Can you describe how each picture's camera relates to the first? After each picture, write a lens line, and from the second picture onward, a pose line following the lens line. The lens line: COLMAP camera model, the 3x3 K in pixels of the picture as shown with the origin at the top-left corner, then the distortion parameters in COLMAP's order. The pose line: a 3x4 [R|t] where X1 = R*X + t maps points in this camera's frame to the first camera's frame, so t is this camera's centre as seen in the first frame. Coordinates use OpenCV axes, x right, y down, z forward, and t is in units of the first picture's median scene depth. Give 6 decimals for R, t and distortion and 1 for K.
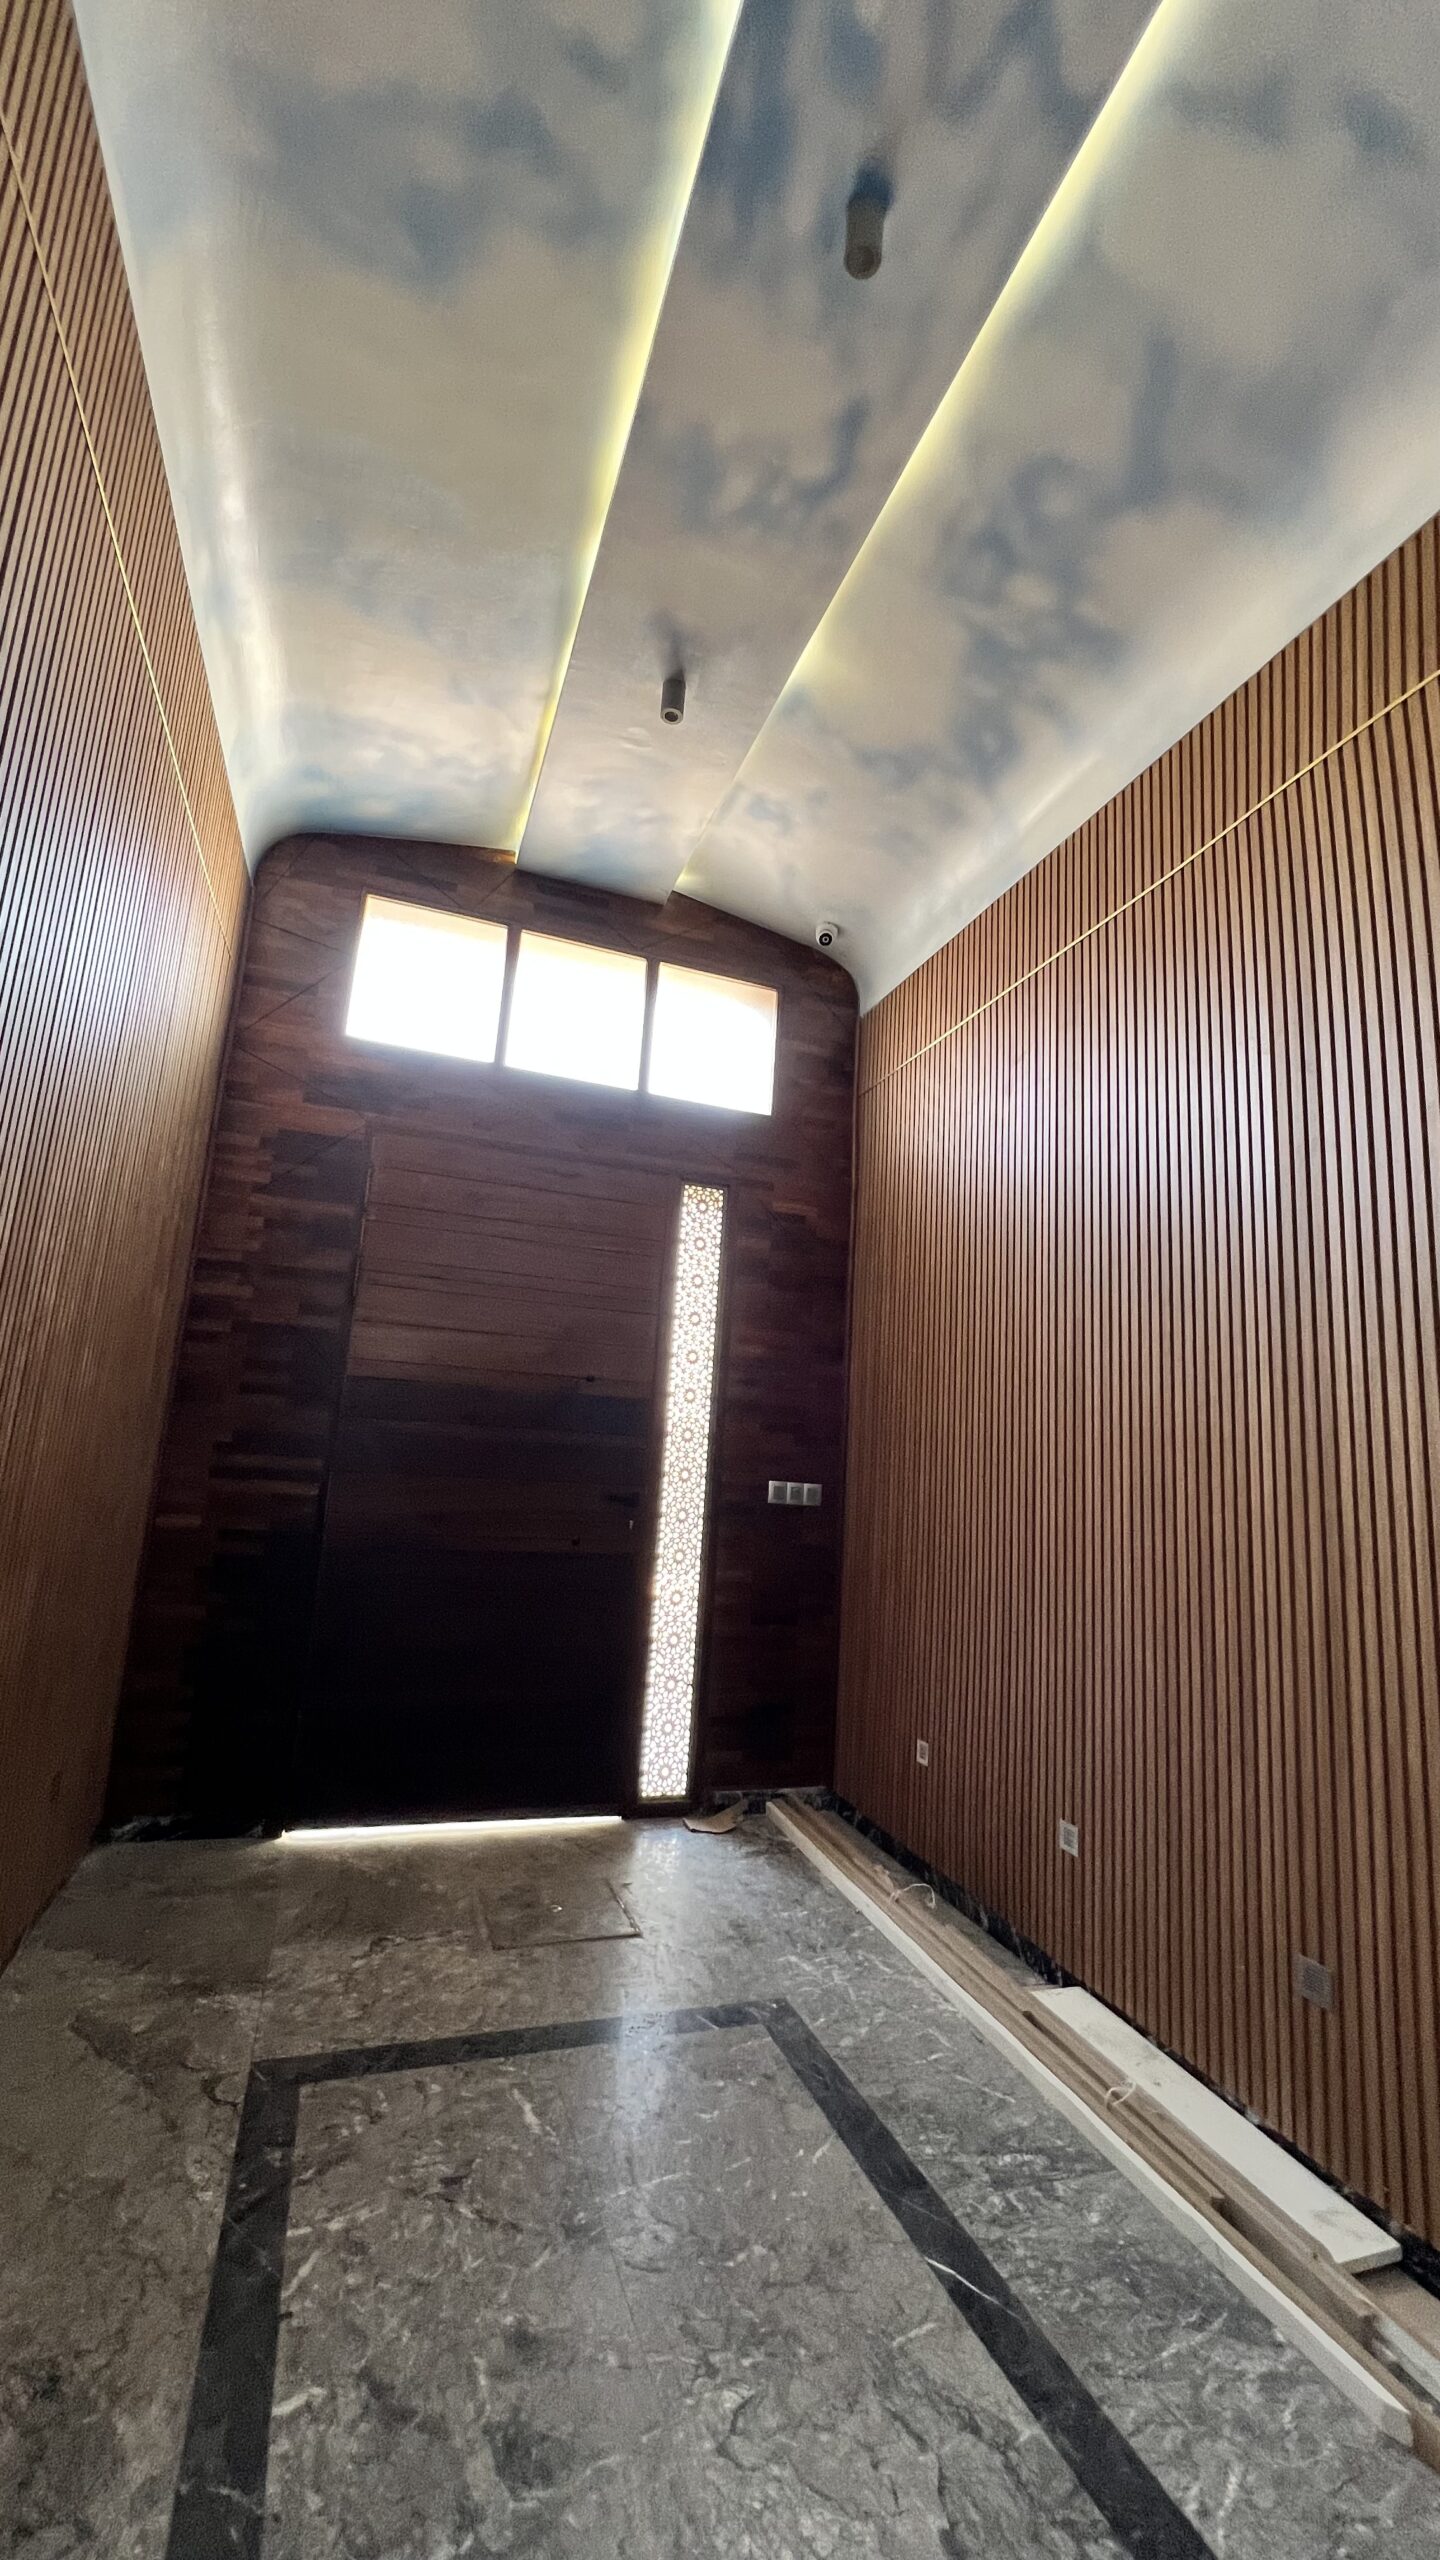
lens RADIAL K [[1023.1, 0, 721.4], [0, 1023.1, 1275.9], [0, 0, 1]] dist [-0.002812, -0.000174]
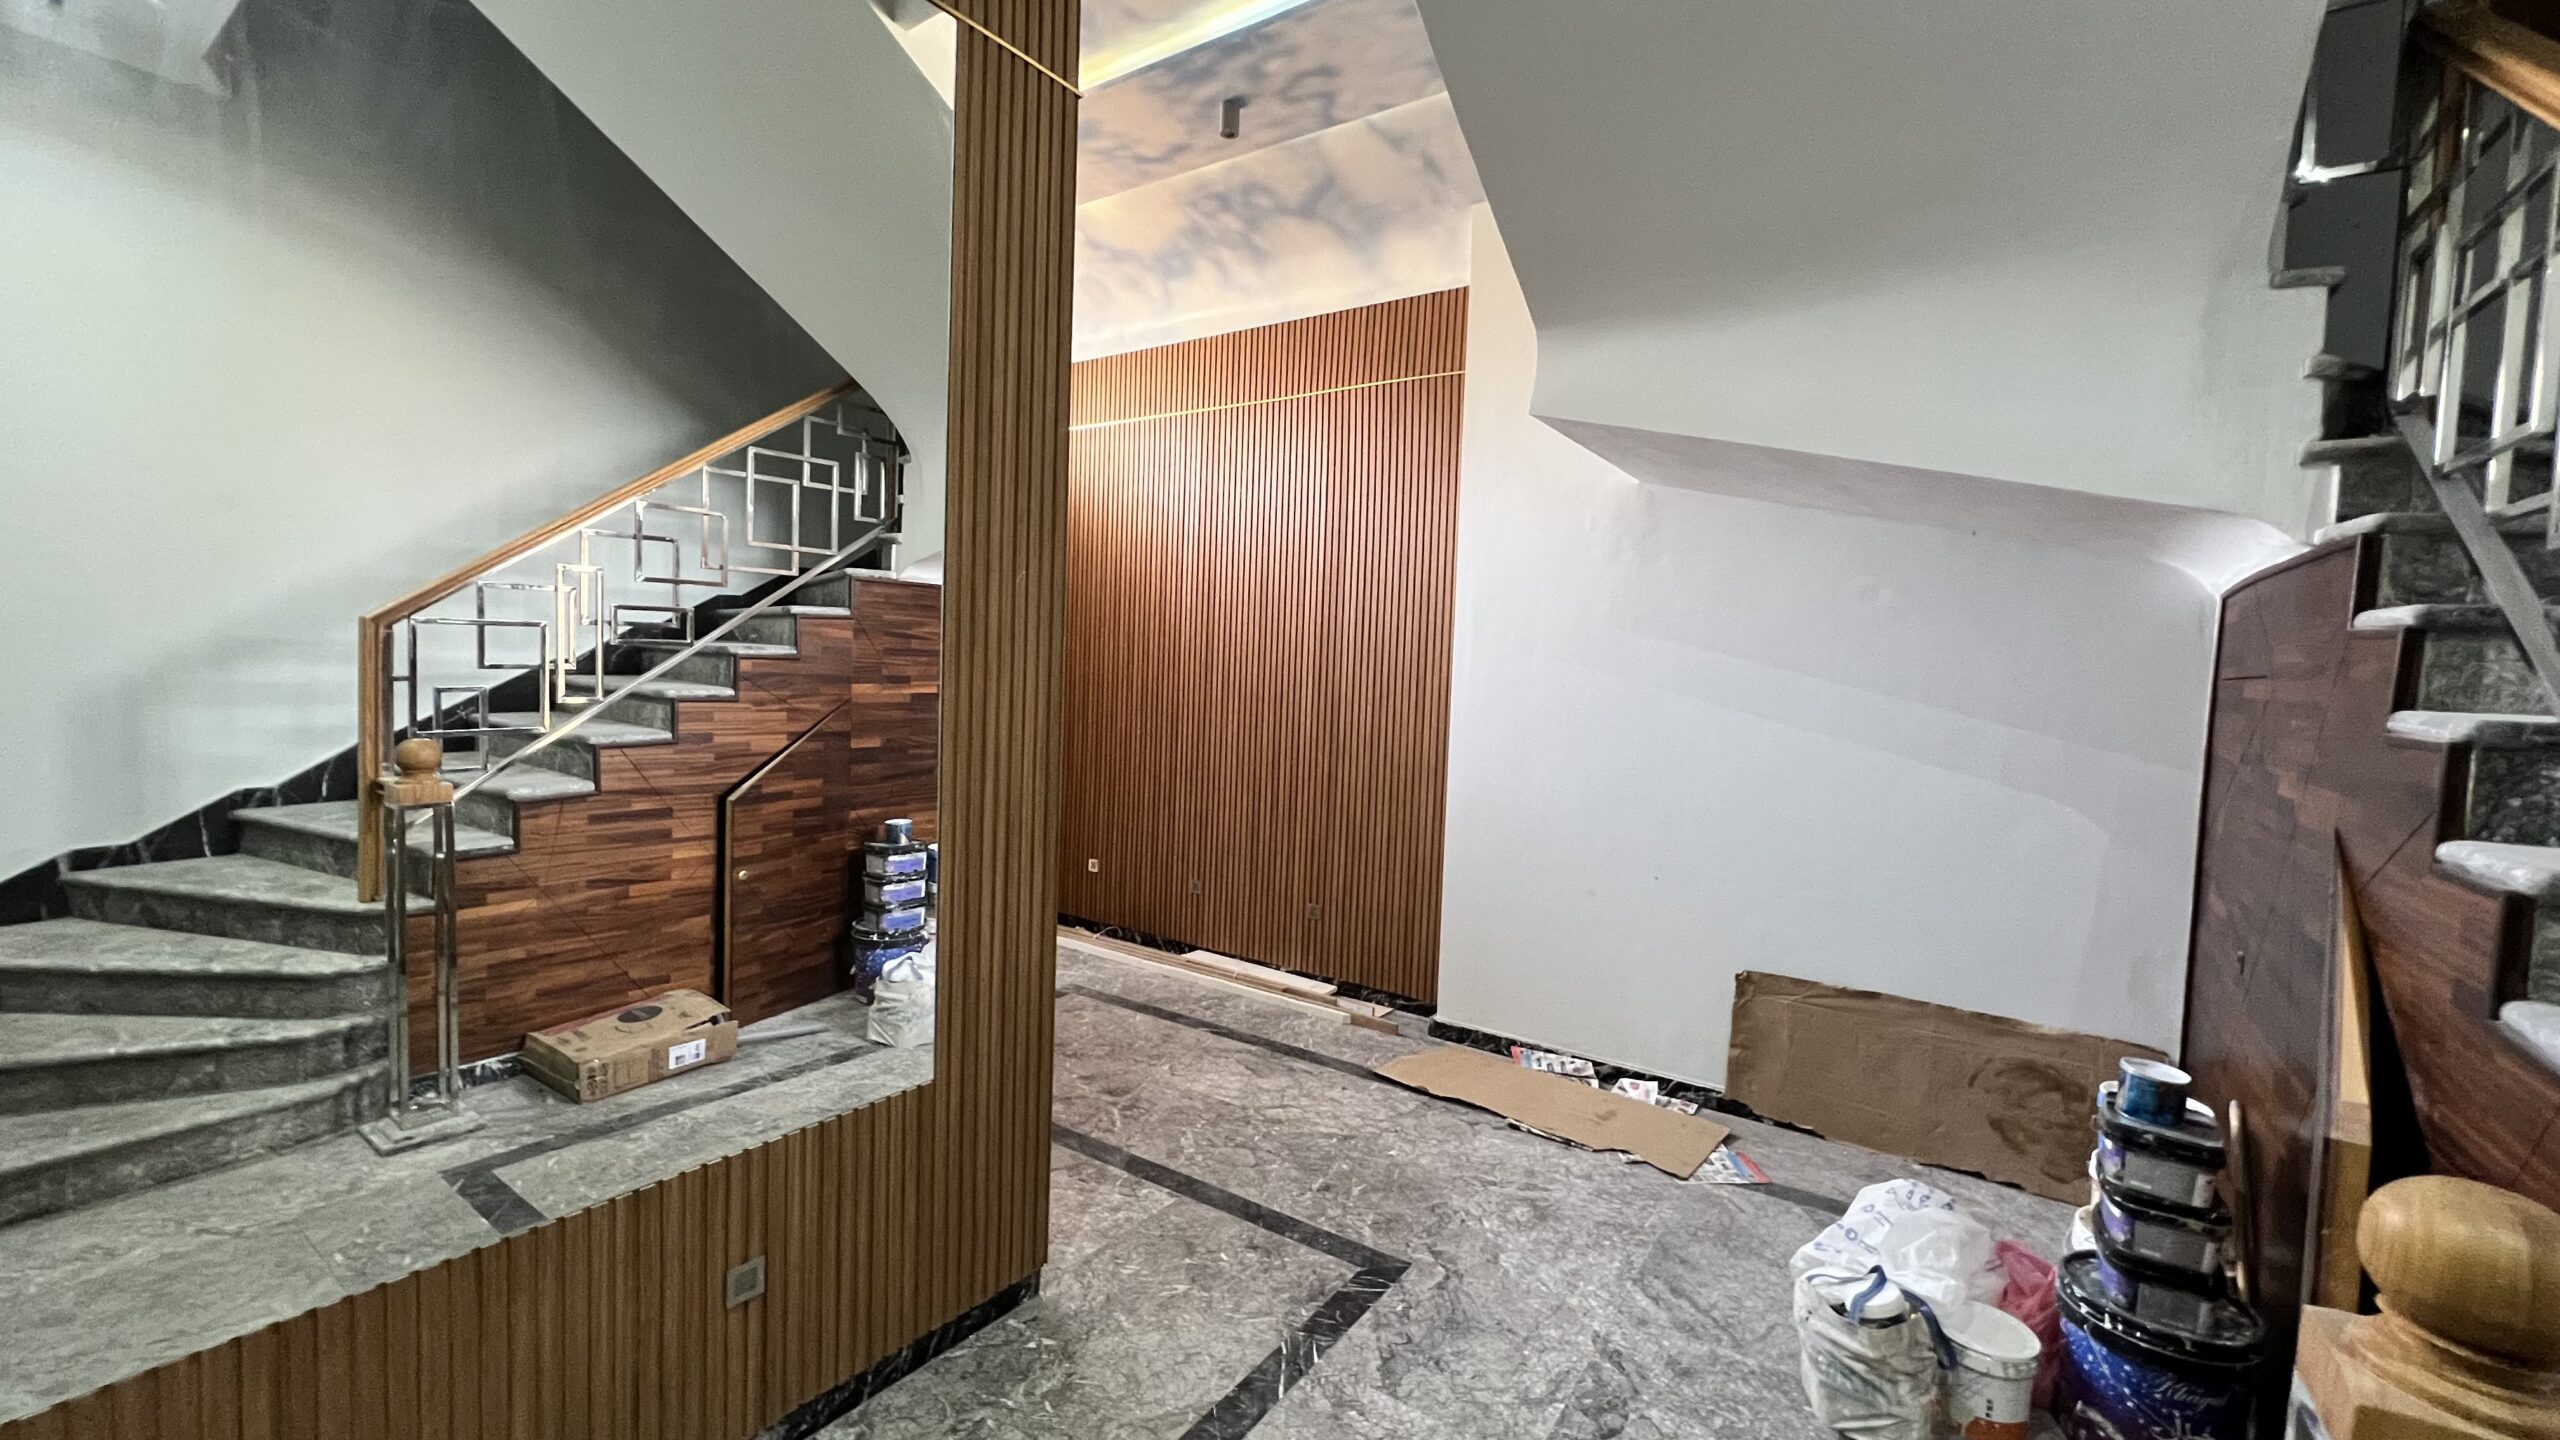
lens RADIAL K [[1023.1, 0, 1279.6], [0, 1023.1, 721.7], [0, 0, 1]] dist [-0.002812, -0.000174]
pose [[0.800453, -0.064095, 0.595958, -0.883985], [-0.098312, 0.966762, 0.236021, -0.331726], [-0.591278, -0.247514, 0.767546, -0.721702]]
